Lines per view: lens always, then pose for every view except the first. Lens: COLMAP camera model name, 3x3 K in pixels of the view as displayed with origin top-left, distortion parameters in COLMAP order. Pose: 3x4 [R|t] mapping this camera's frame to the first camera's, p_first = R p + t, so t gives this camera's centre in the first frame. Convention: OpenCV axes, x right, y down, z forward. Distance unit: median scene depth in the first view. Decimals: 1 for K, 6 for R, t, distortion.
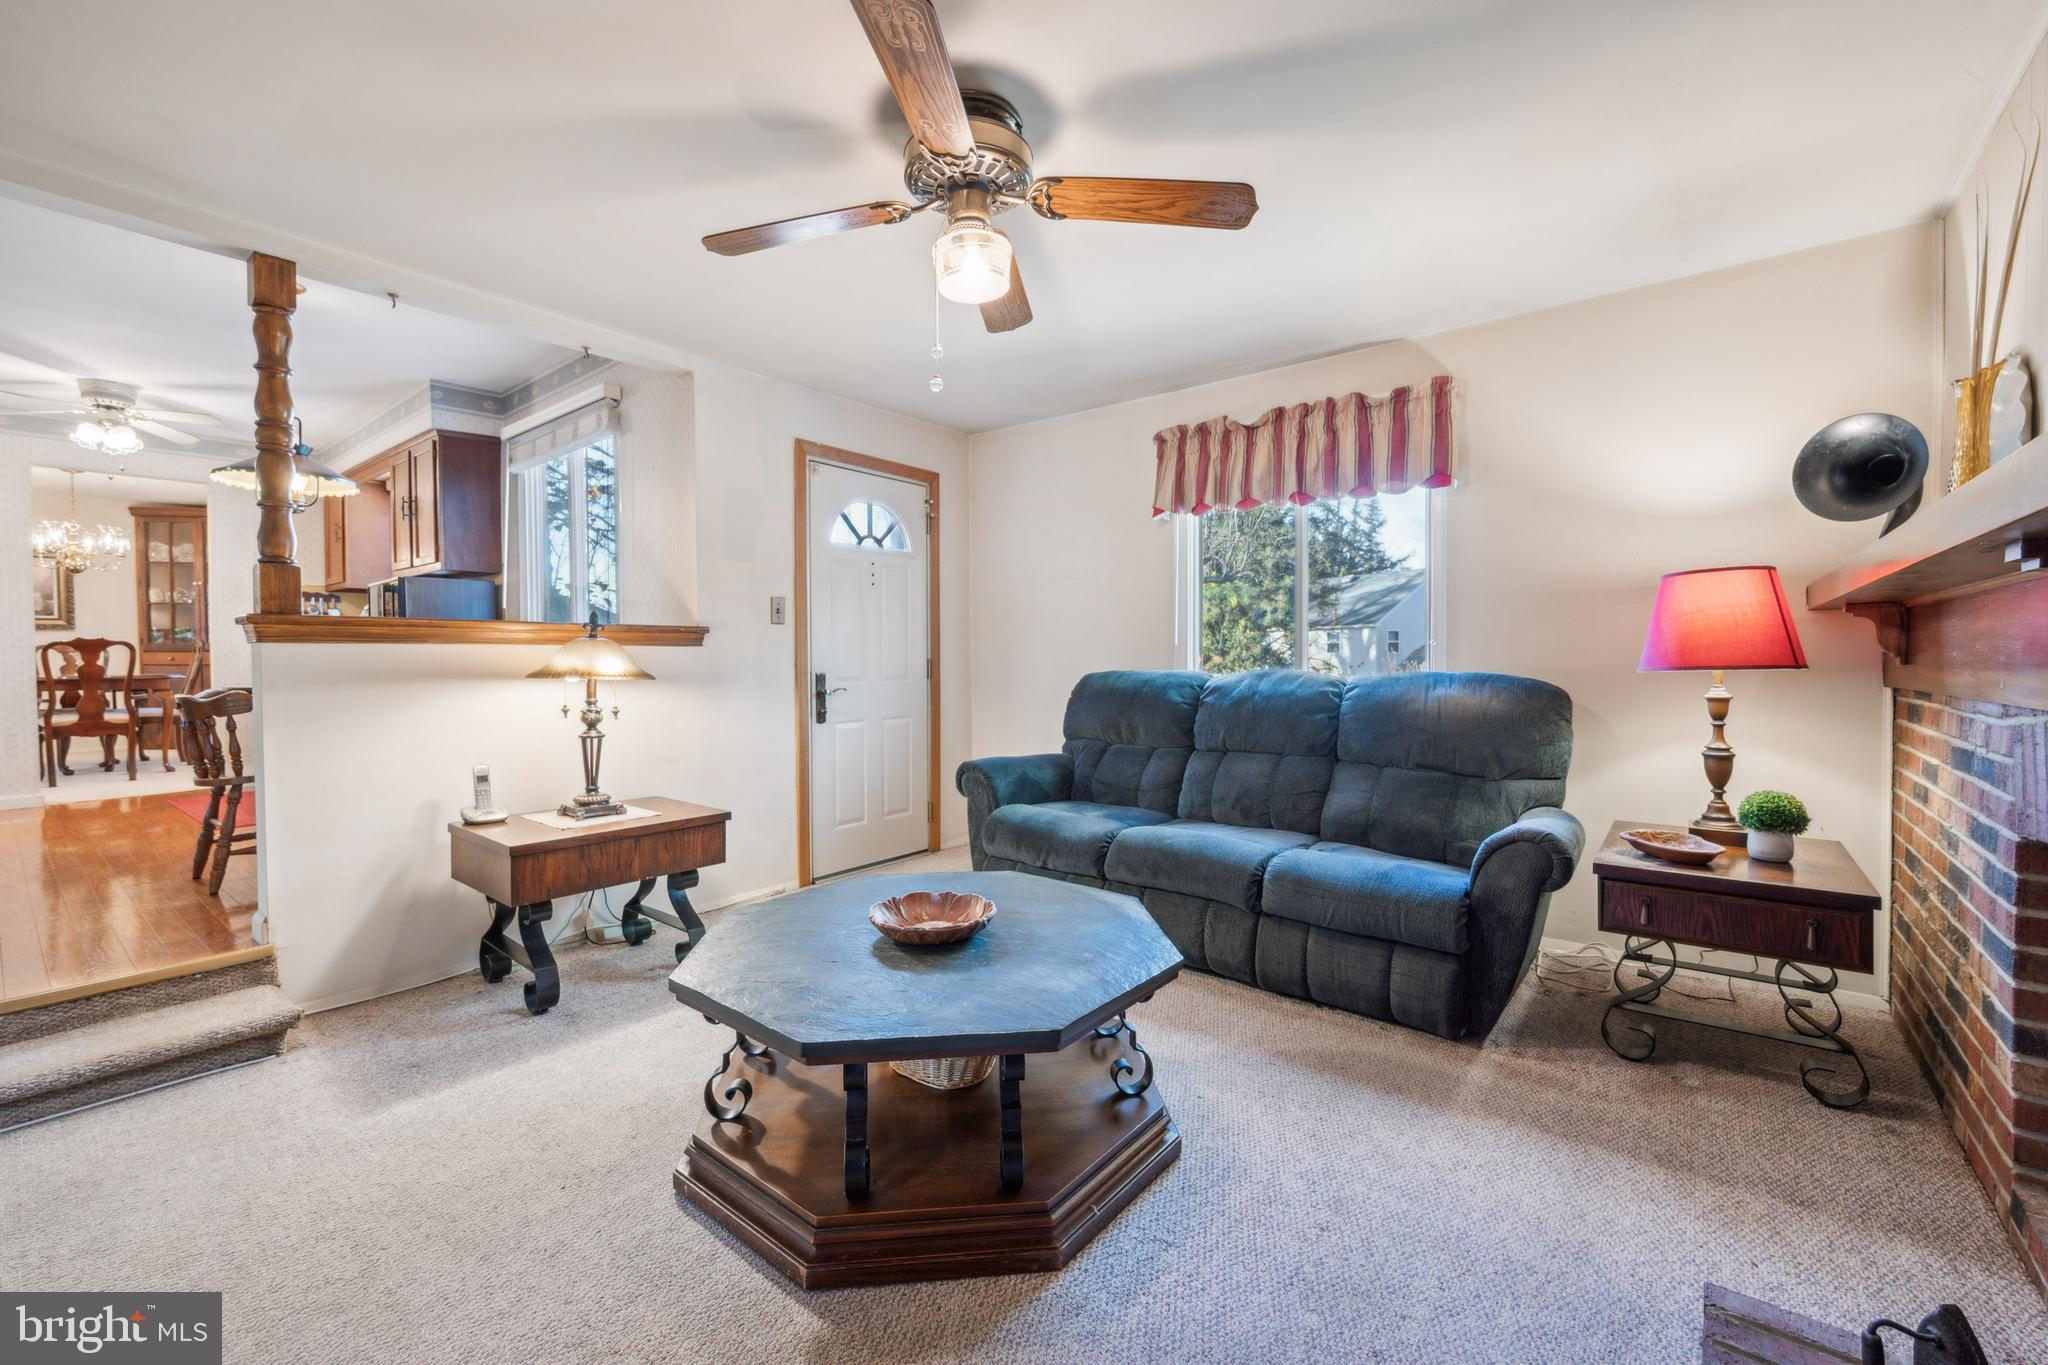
lens RADIAL K [[835.6, 0, 1027.7], [0, 835.6, 660.4], [0, 0, 1]] dist [0.000379, -0.000199]
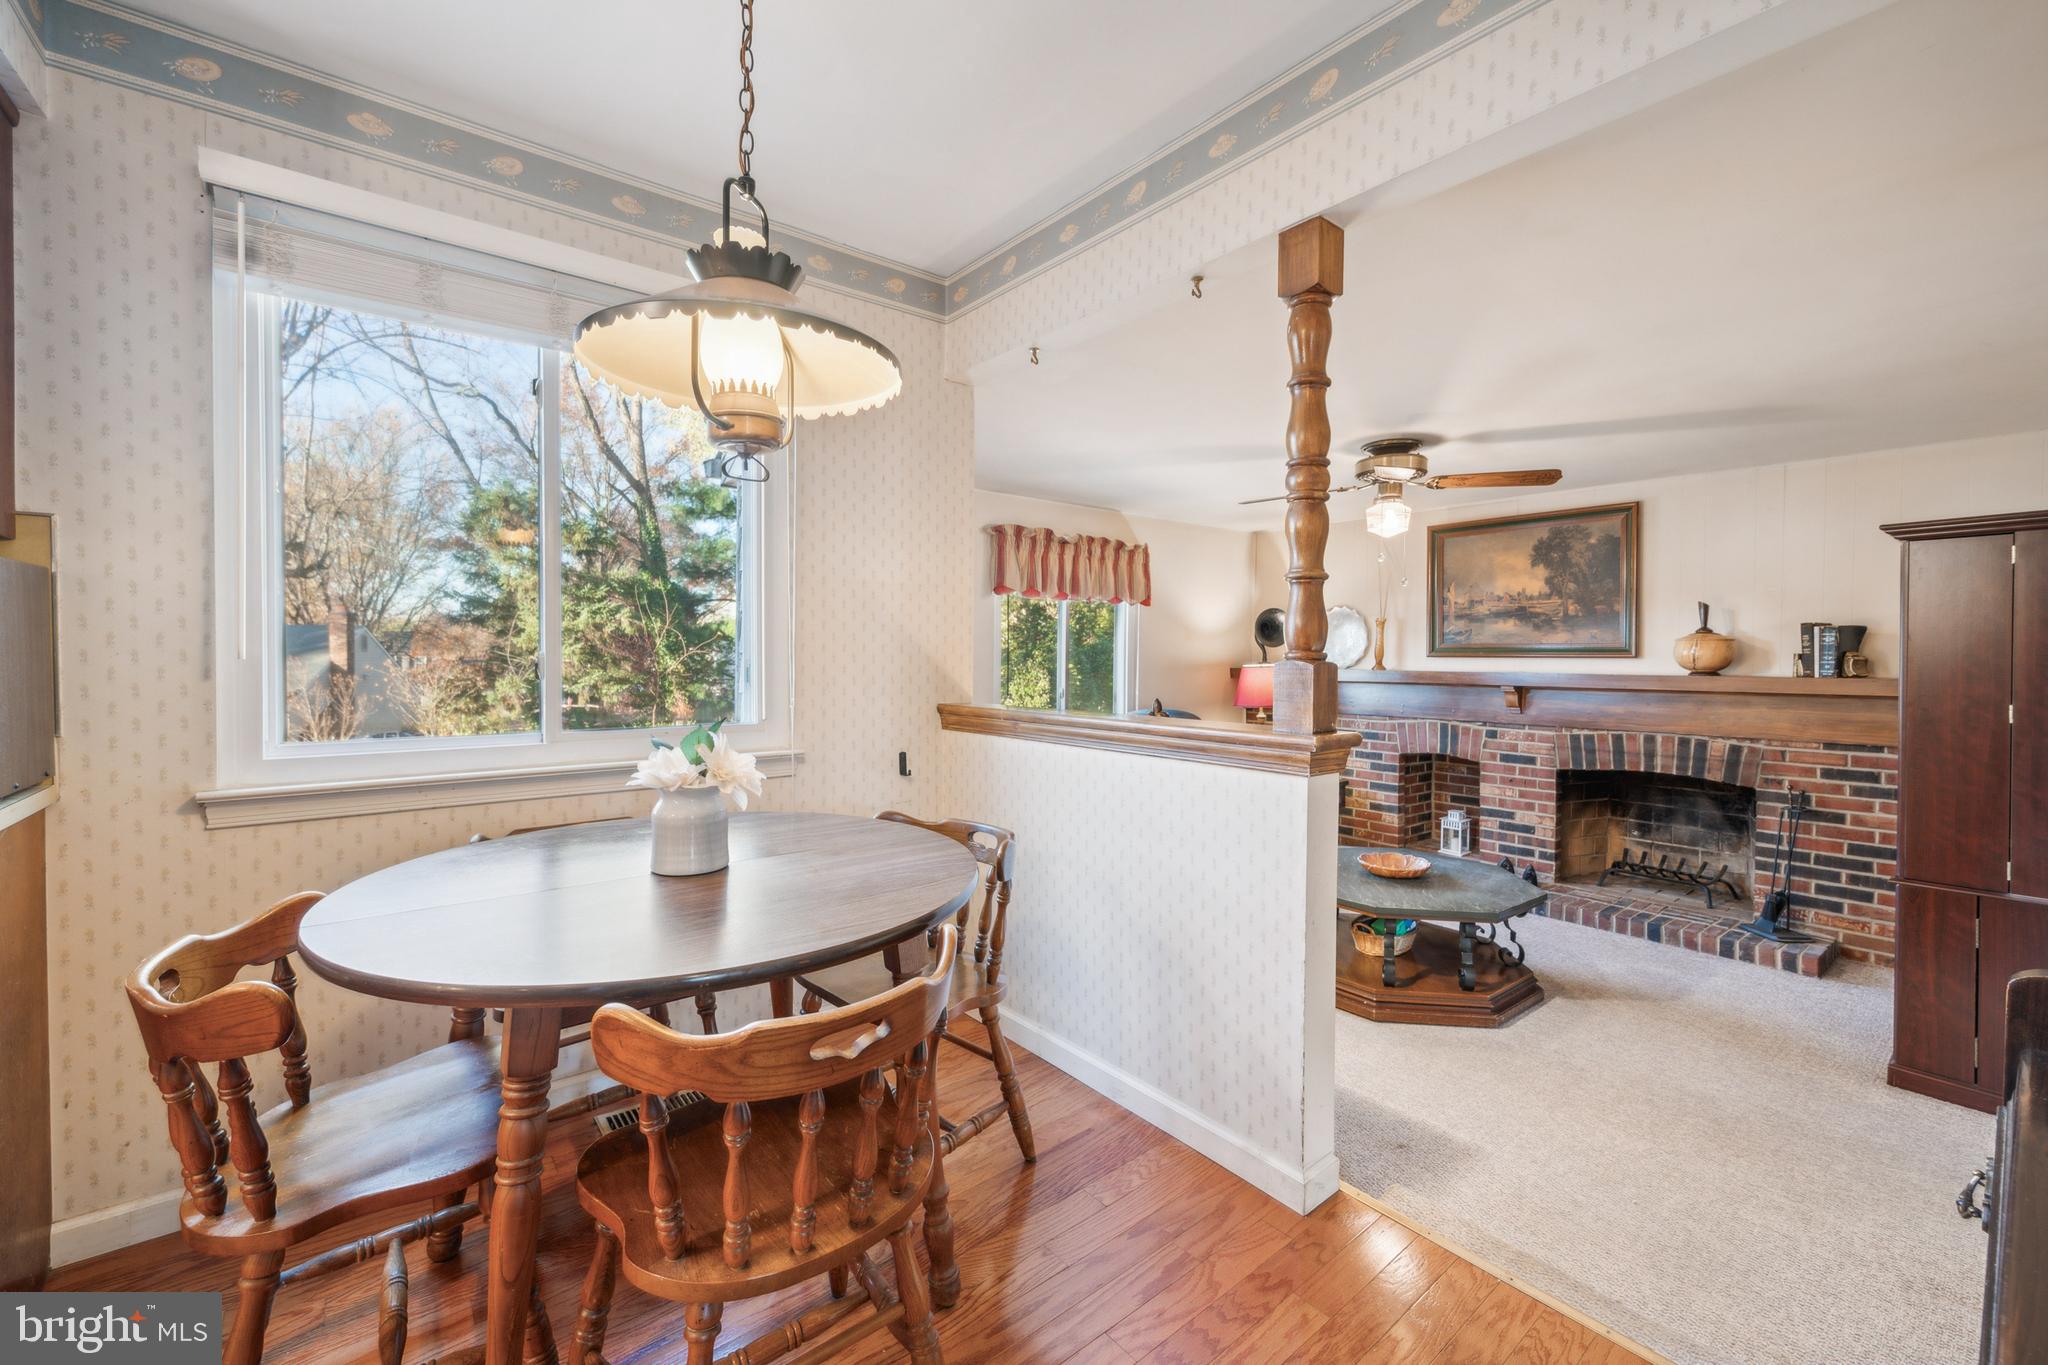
lens RADIAL K [[835.6, 0, 1027.7], [0, 835.6, 660.4], [0, 0, 1]] dist [0.000379, -0.000199]
pose [[0.221701, -0.001427, 0.975114, -0.893160], [0.000247, 0.999999, 0.001407, -0.063548], [-0.975115, -0.000071, 0.221701, 0.587206]]
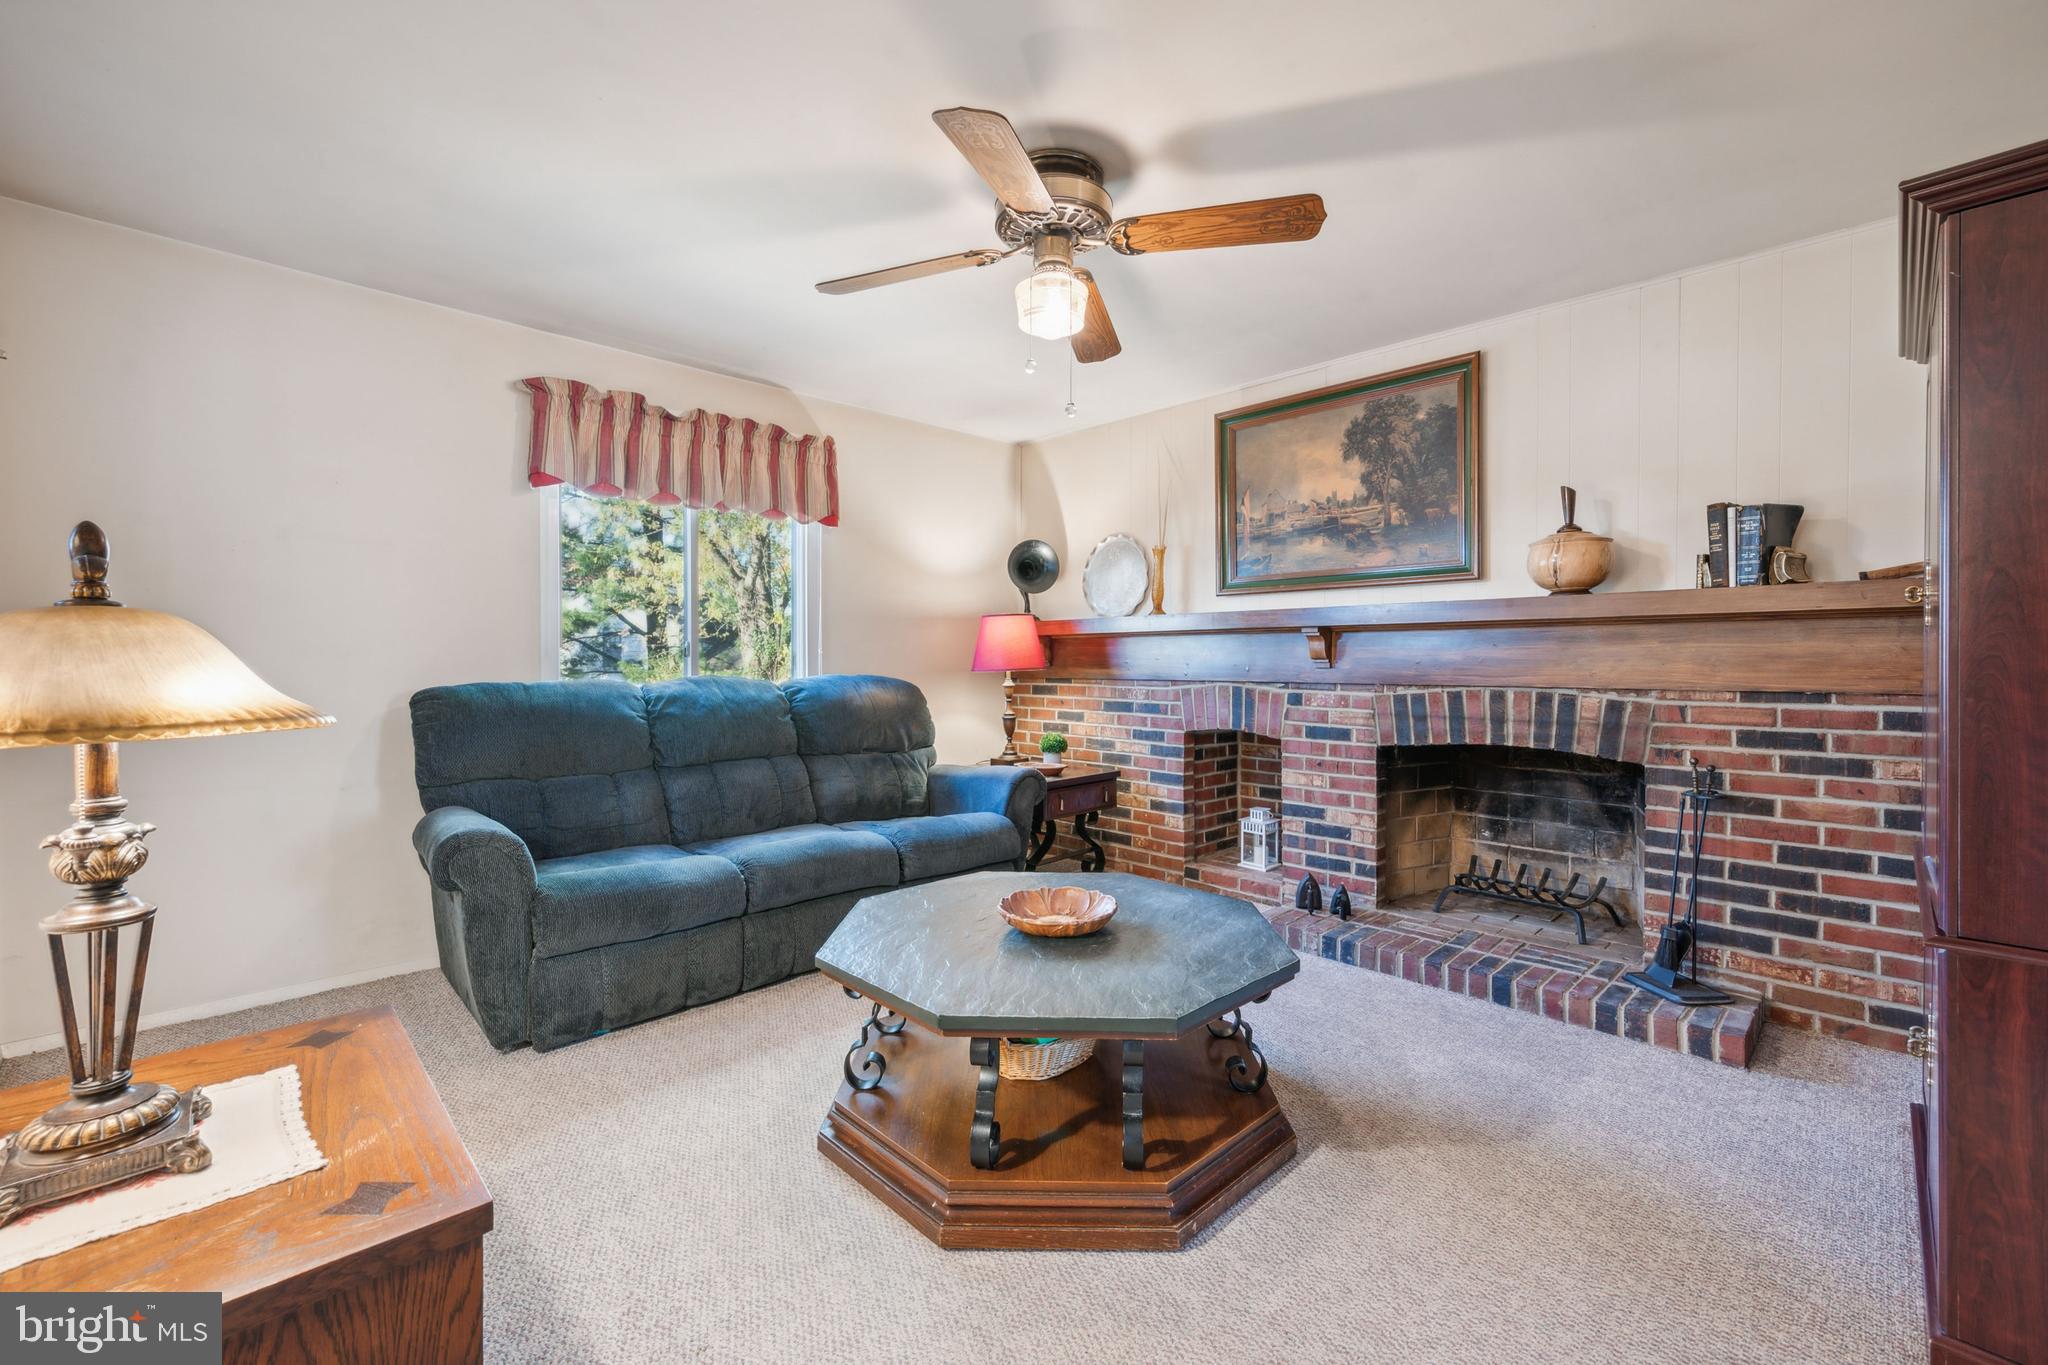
lens RADIAL K [[853.9, 0, 1022.7], [0, 853.9, 657.6], [0, 0, 1]] dist [0.000504, 0.000074]
pose [[0.124057, 0.001101, 0.992275, -0.502497], [0.009301, 0.999954, -0.002272, -0.003604], [-0.992232, 0.009512, 0.124041, 0.386216]]
